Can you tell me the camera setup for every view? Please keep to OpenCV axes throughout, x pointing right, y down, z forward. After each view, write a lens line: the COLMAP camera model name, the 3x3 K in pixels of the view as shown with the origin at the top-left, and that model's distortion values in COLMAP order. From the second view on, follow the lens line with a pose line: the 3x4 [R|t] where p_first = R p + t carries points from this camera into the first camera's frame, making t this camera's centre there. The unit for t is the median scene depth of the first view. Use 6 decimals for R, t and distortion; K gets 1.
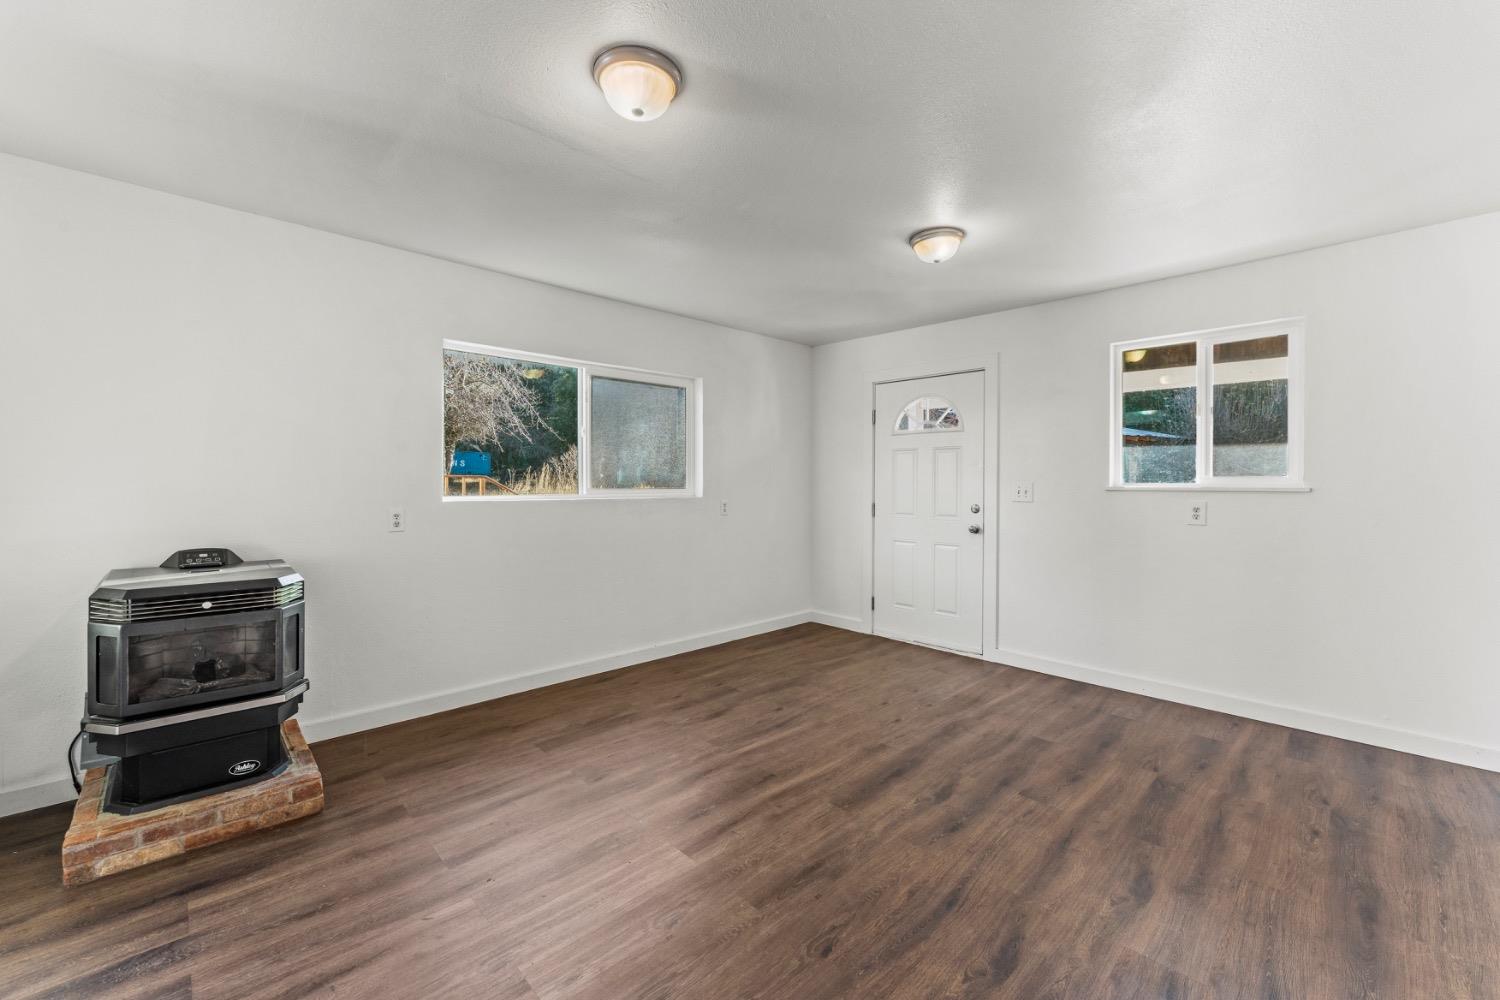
lens RADIAL K [[601.1, 0, 745.4], [0, 601.1, 492.5], [0, 0, 1]] dist [-0.008961, 0.000698]
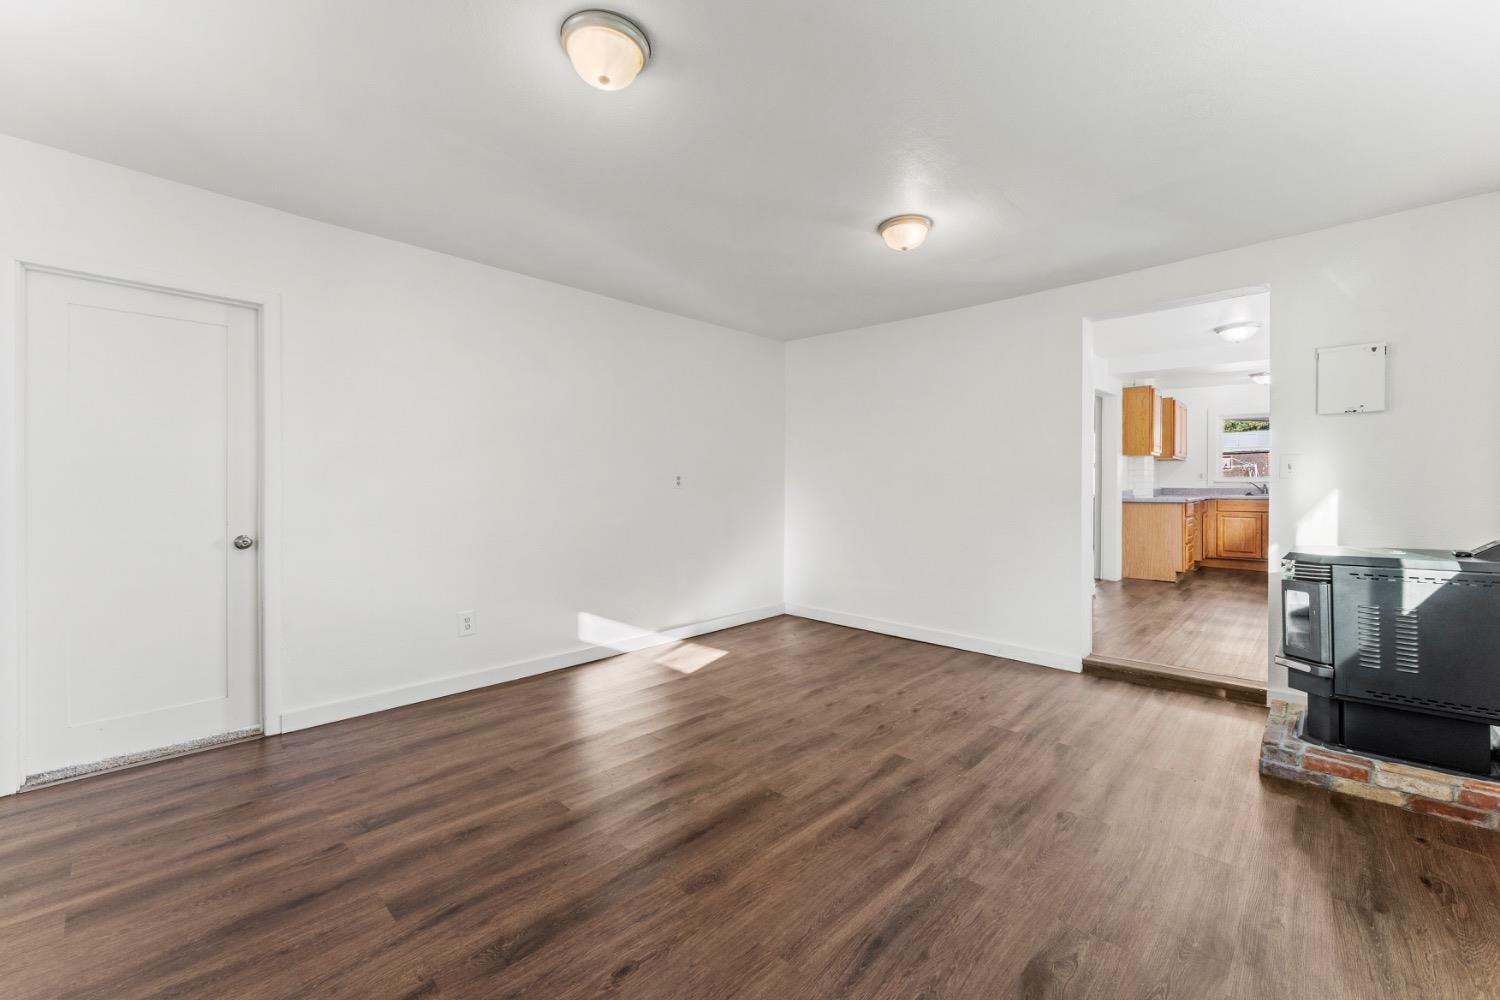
lens RADIAL K [[601.1, 0, 747.5], [0, 601.1, 482.3], [0, 0, 1]] dist [-0.008961, 0.000698]
pose [[-0.998987, -0.005458, -0.044673, 0.221280], [-0.005711, 0.999968, 0.005521, 0.013606], [0.044642, 0.005771, -0.998986, 1.761731]]
